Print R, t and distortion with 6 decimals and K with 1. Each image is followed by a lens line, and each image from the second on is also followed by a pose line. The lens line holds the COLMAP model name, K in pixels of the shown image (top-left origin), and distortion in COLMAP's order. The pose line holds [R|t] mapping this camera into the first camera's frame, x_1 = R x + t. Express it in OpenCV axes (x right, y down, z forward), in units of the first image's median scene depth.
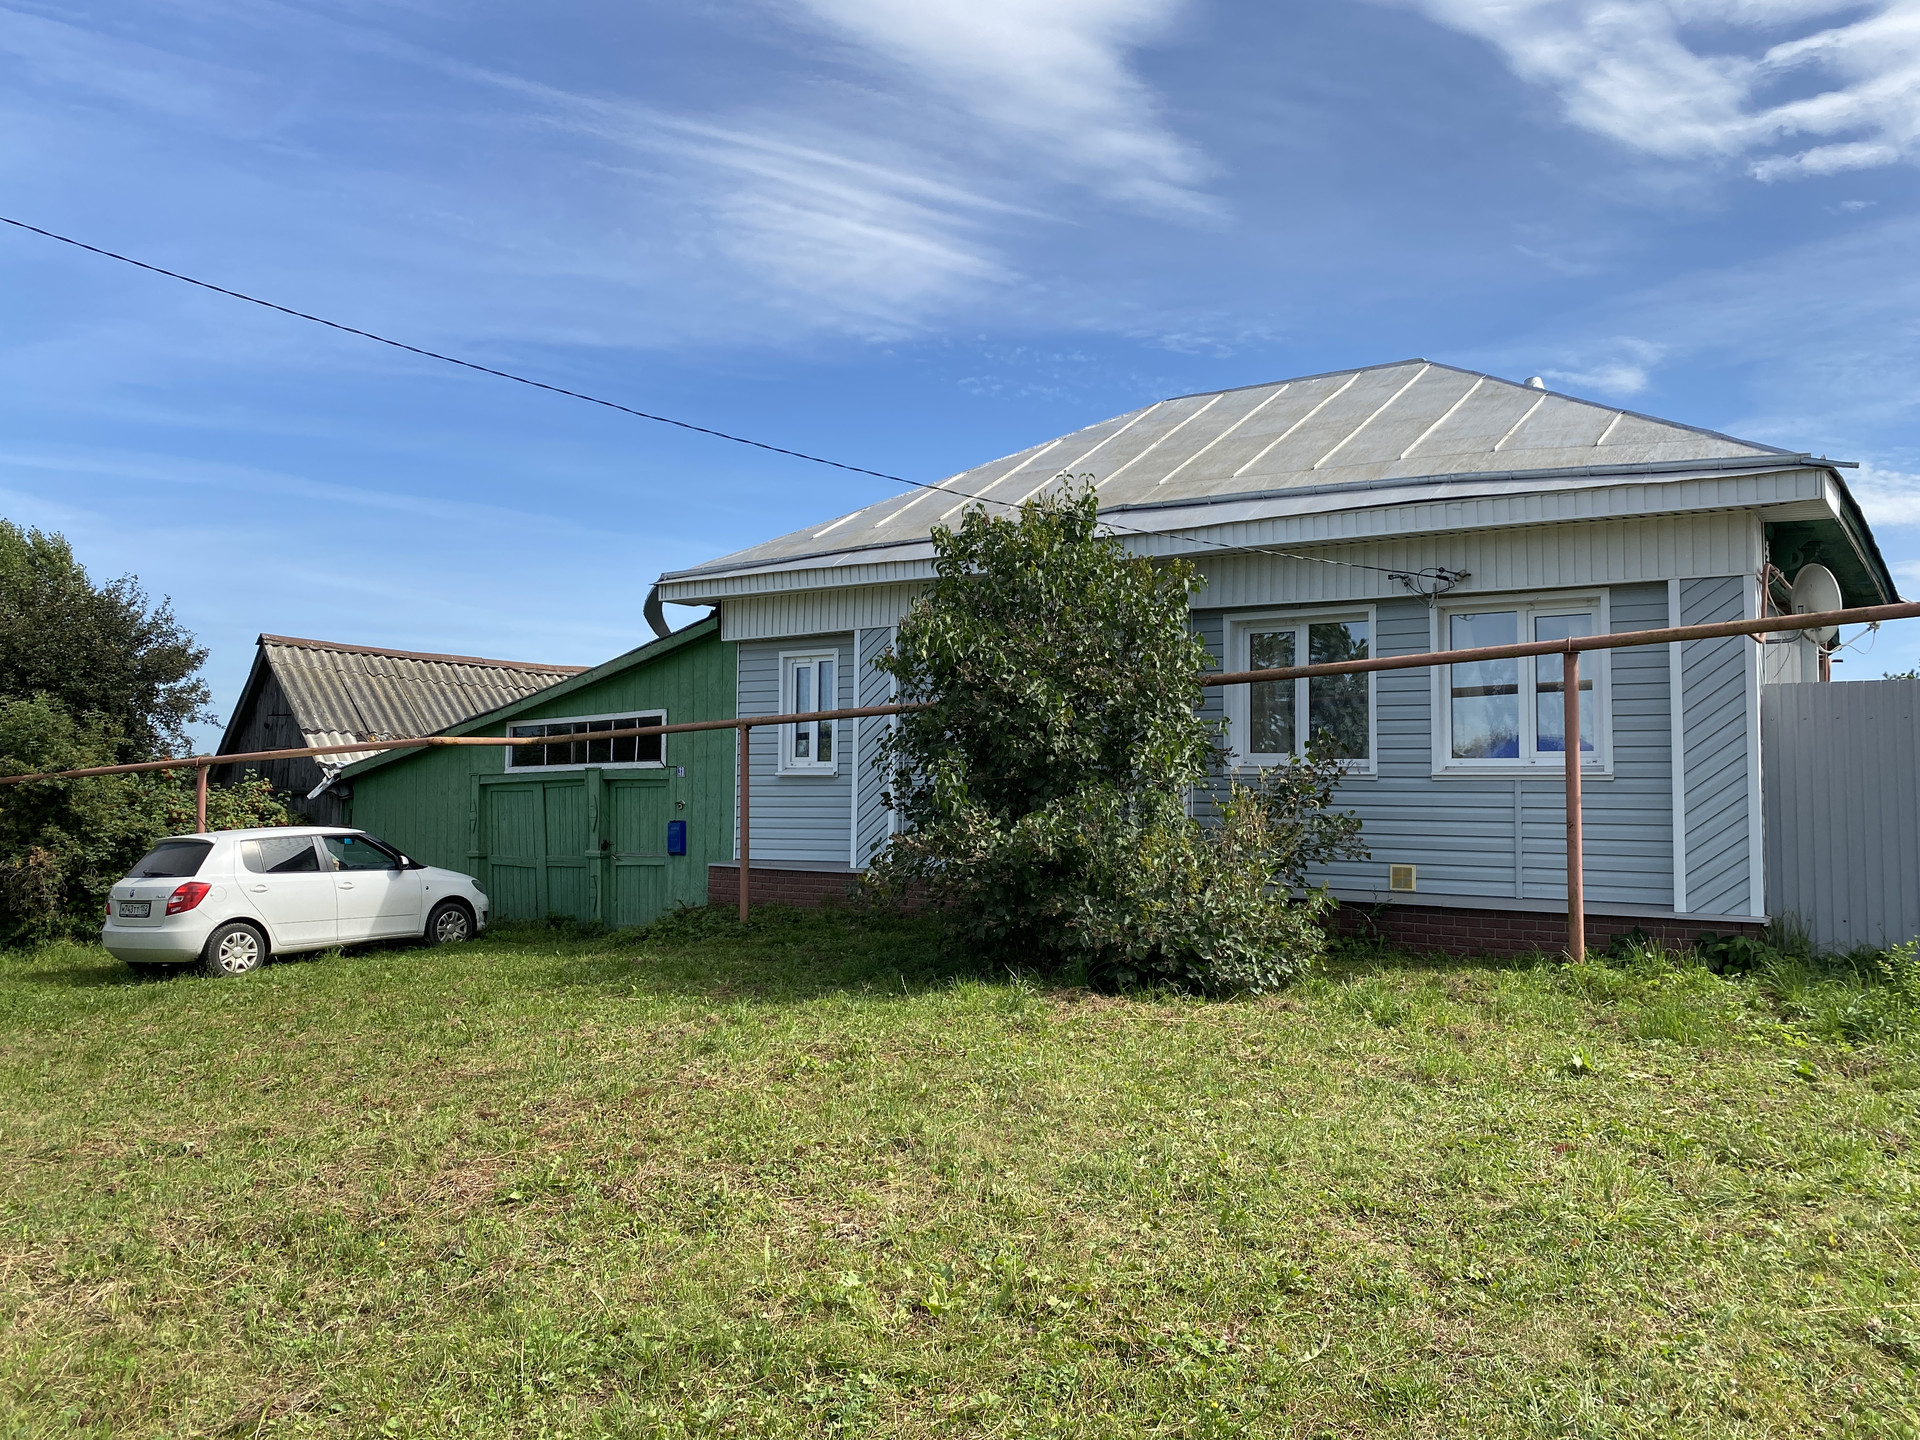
lens RADIAL K [[1494.0, 0, 989.4], [0, 1494.0, 670.8], [0, 0, 1]] dist [0.035450, -0.036685]
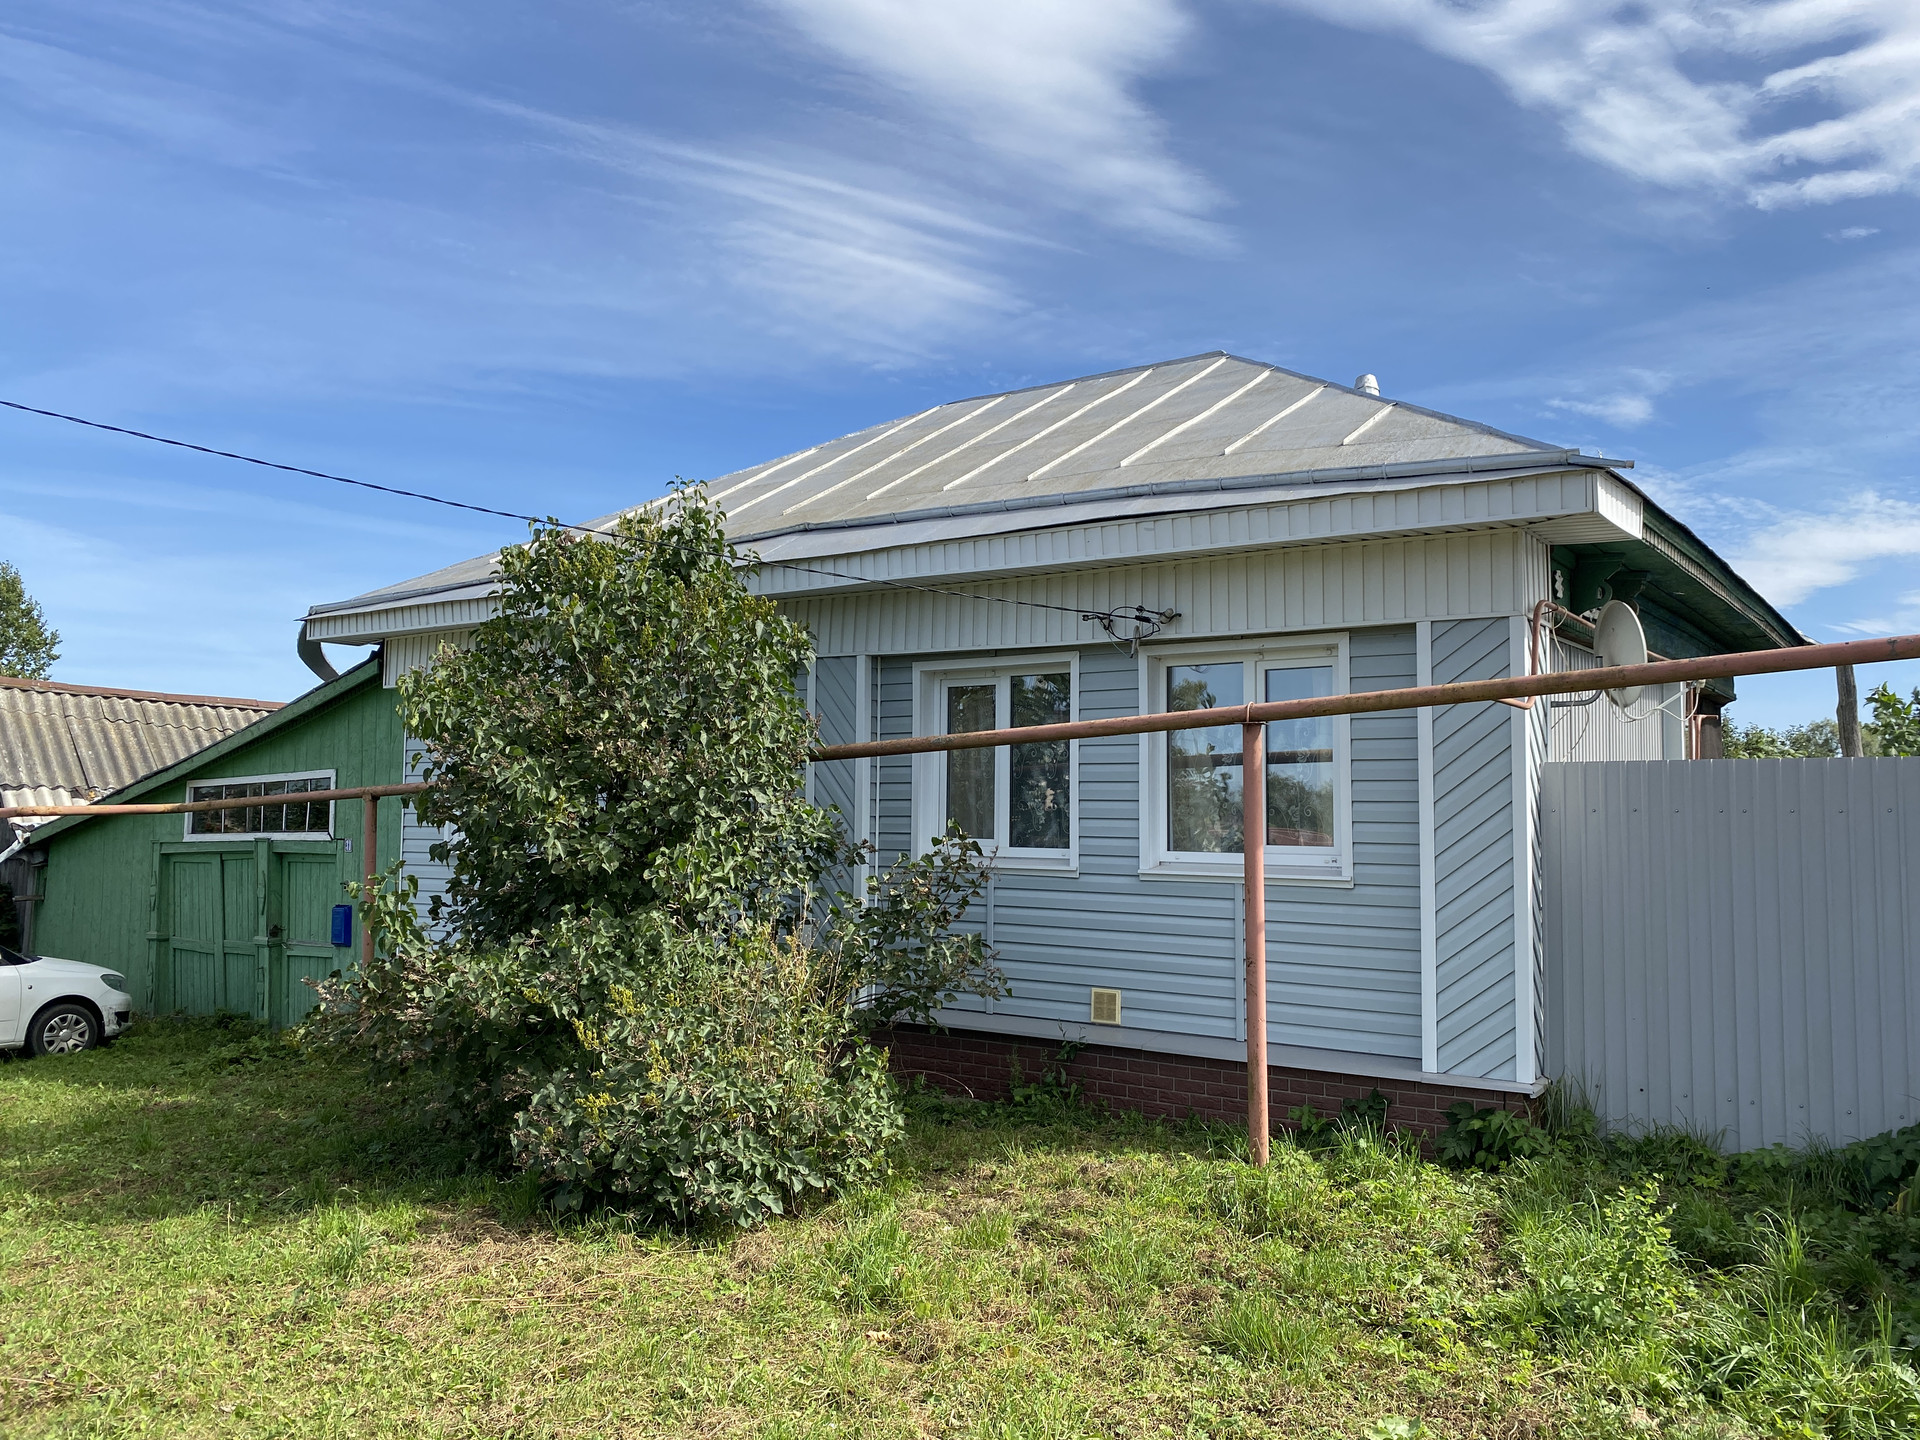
lens RADIAL K [[1494.0, 0, 999.7], [0, 1494.0, 690.5], [0, 0, 1]] dist [0.035450, -0.036685]
pose [[0.999993, 0.000110, 0.003616, 0.162730], [-0.000090, 0.999986, -0.005259, -0.015408], [-0.003617, 0.005259, 0.999980, 0.173370]]
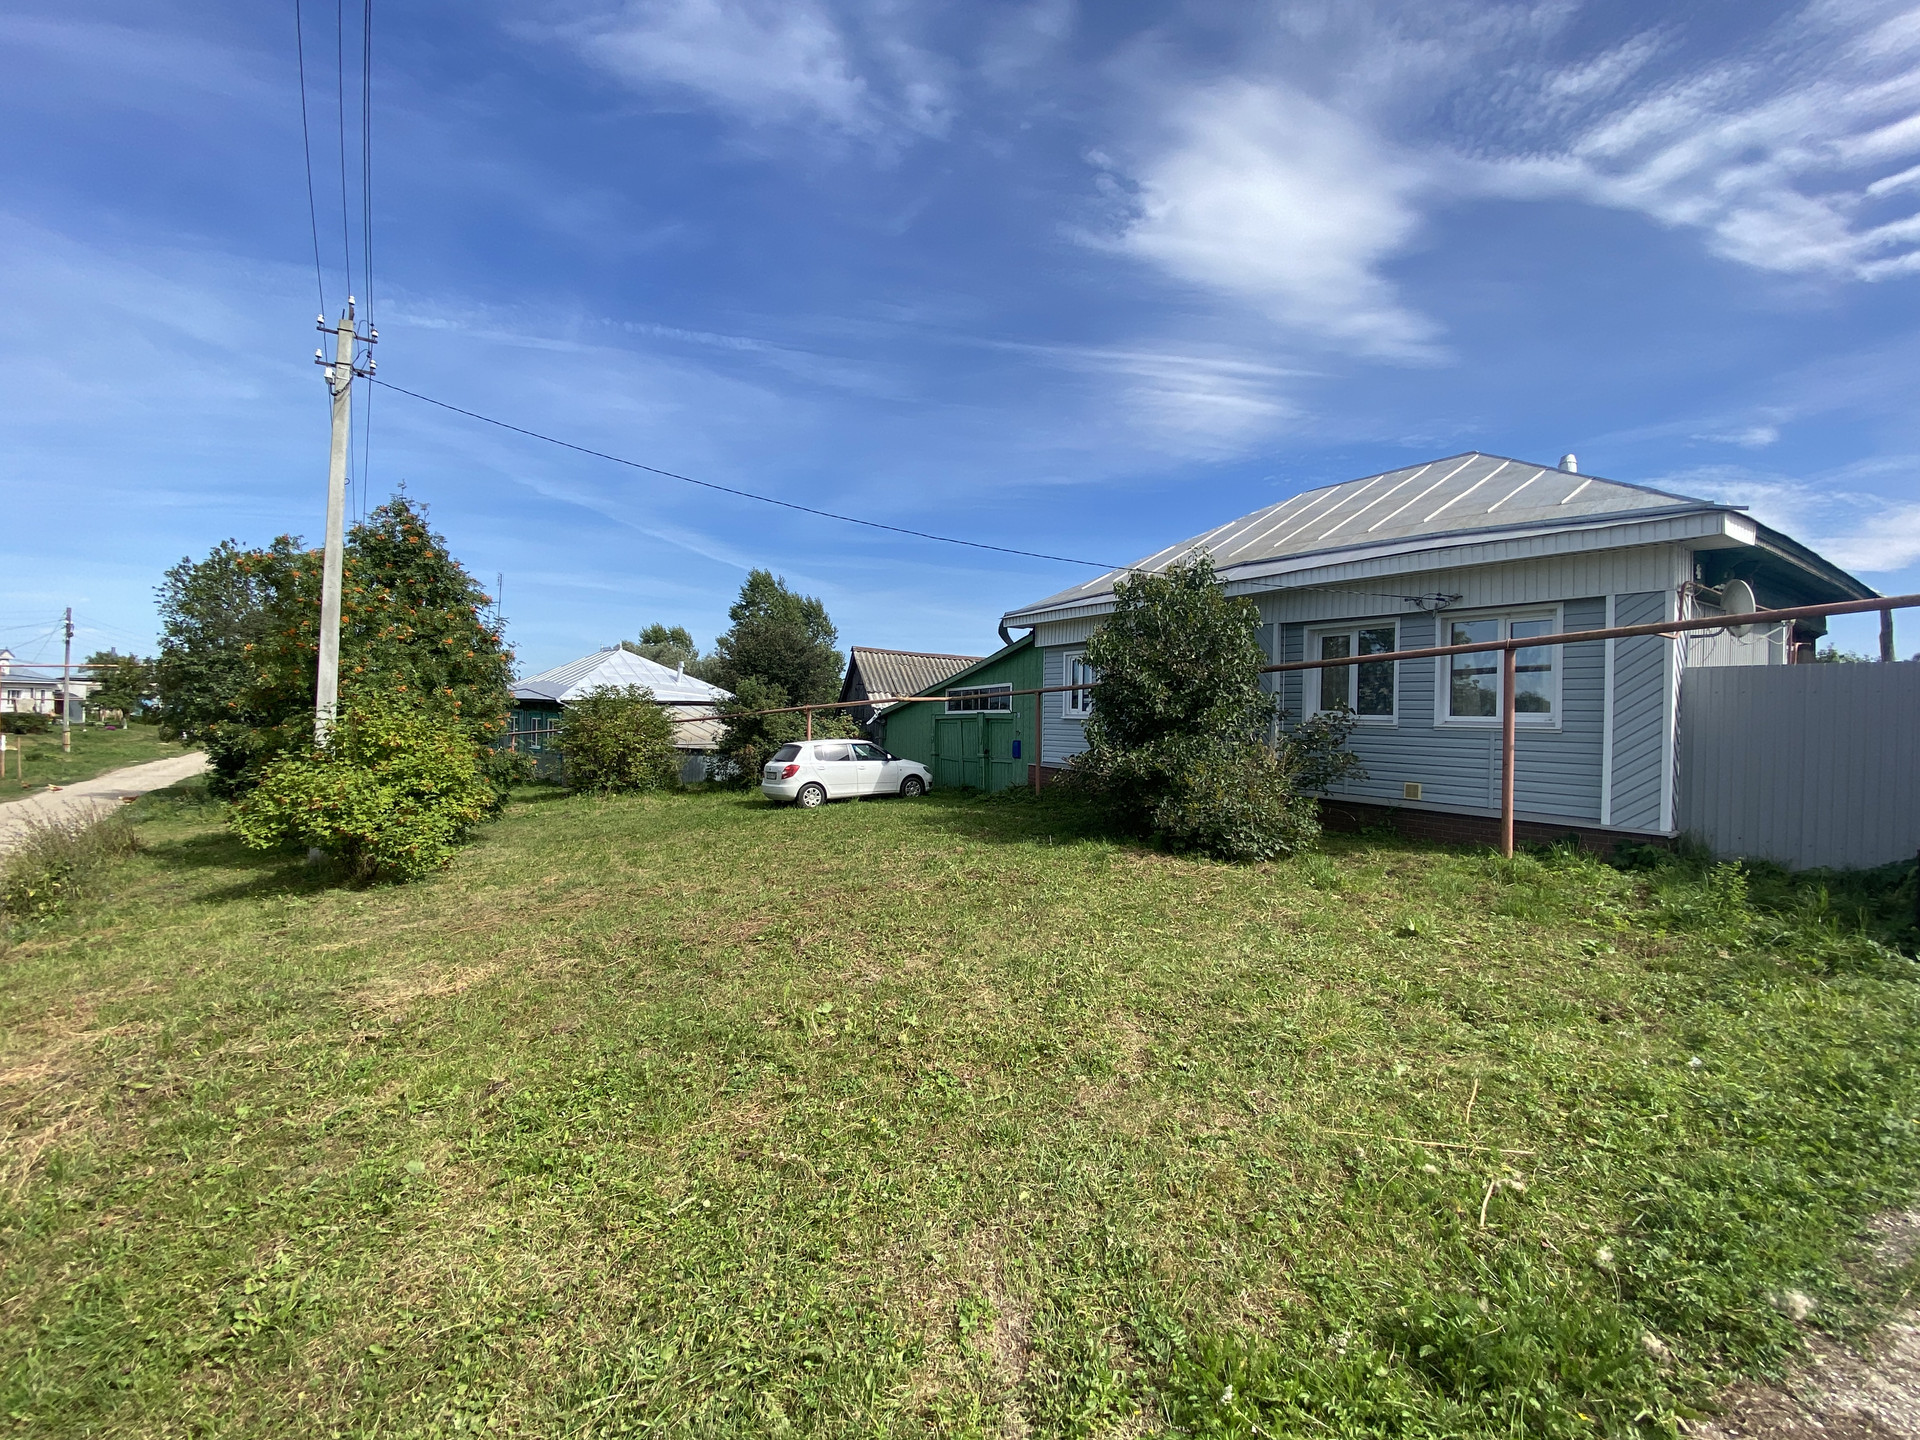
lens RADIAL K [[792.9, 0, 950.9], [0, 792.9, 712.8], [0, 0, 1]] dist [0.012346, -0.017917]
pose [[0.924156, 0.008195, -0.381927, 0.109109], [0.021074, 0.997154, 0.072387, -0.011296], [0.381433, -0.074945, 0.921353, 0.035679]]
